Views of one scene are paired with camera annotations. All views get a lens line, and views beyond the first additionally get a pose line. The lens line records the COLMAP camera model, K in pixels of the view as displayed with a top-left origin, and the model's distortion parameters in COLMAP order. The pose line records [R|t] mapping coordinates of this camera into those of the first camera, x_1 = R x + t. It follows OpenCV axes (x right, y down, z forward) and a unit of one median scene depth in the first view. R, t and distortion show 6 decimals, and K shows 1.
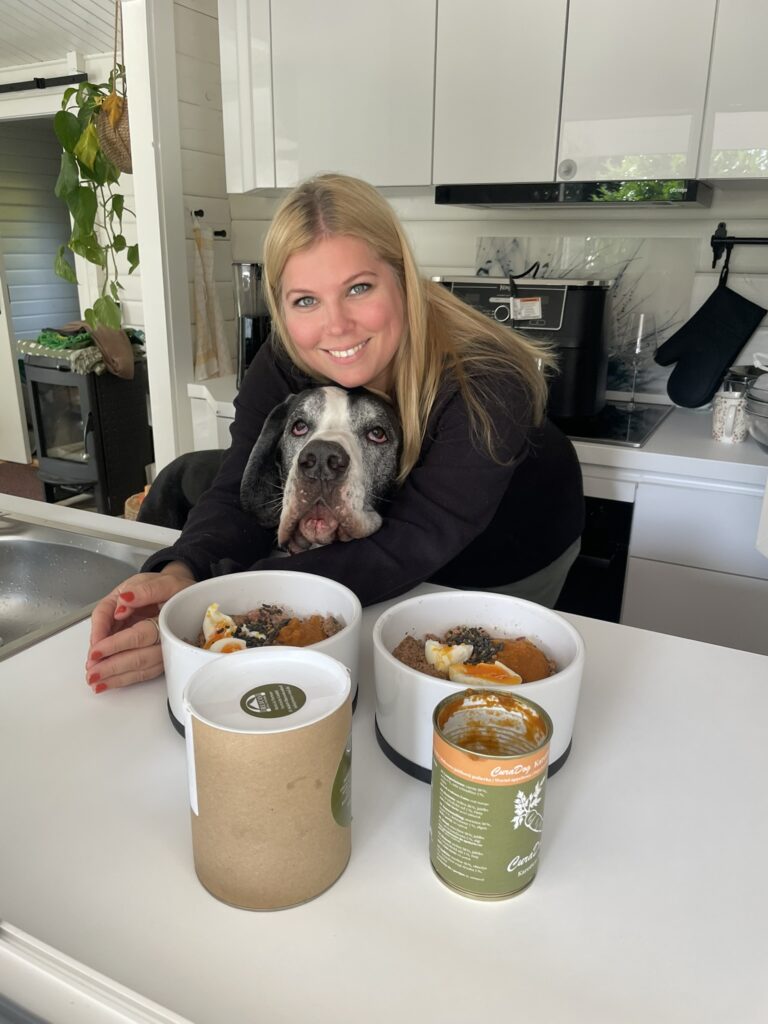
lens RADIAL K [[779.8, 0, 384.0], [0, 779.8, 512.0], [0, 0, 1]] dist [-0.000926, -0.065531]
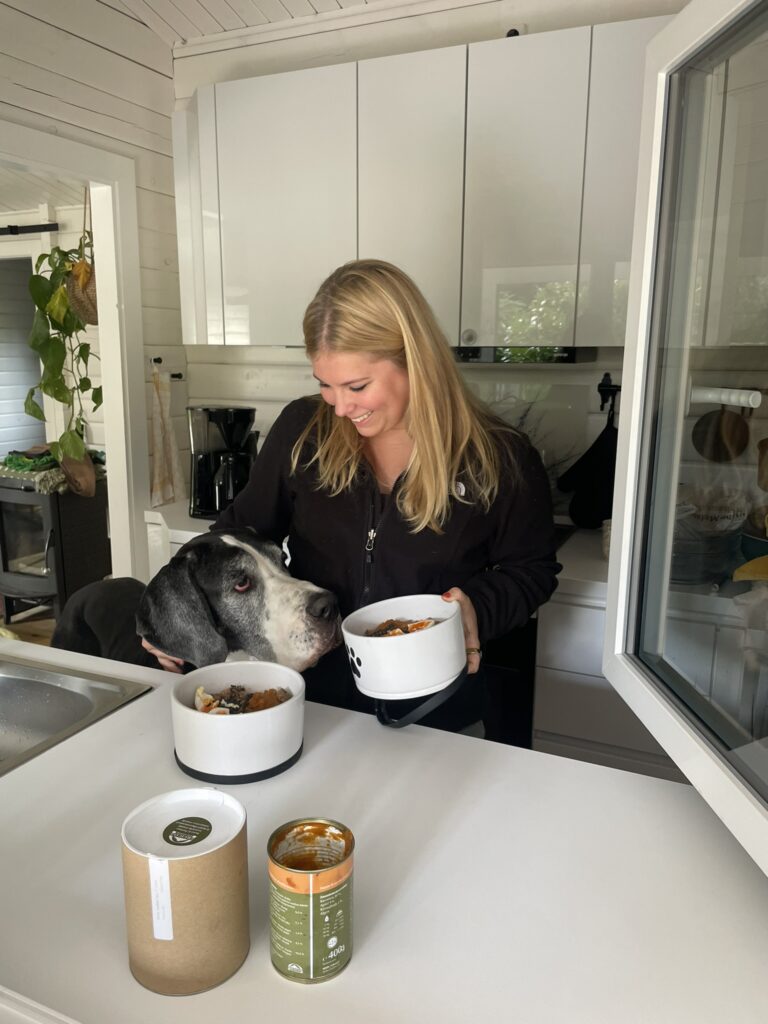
lens RADIAL K [[776.1, 0, 383.1], [0, 776.1, 490.8], [0, 0, 1]] dist [-0.000472, -0.003511]
pose [[0.998732, -0.011475, 0.049025, 0.031431], [0.018015, 0.990666, -0.135115, -0.036107], [-0.047017, 0.135827, 0.989616, -0.105072]]
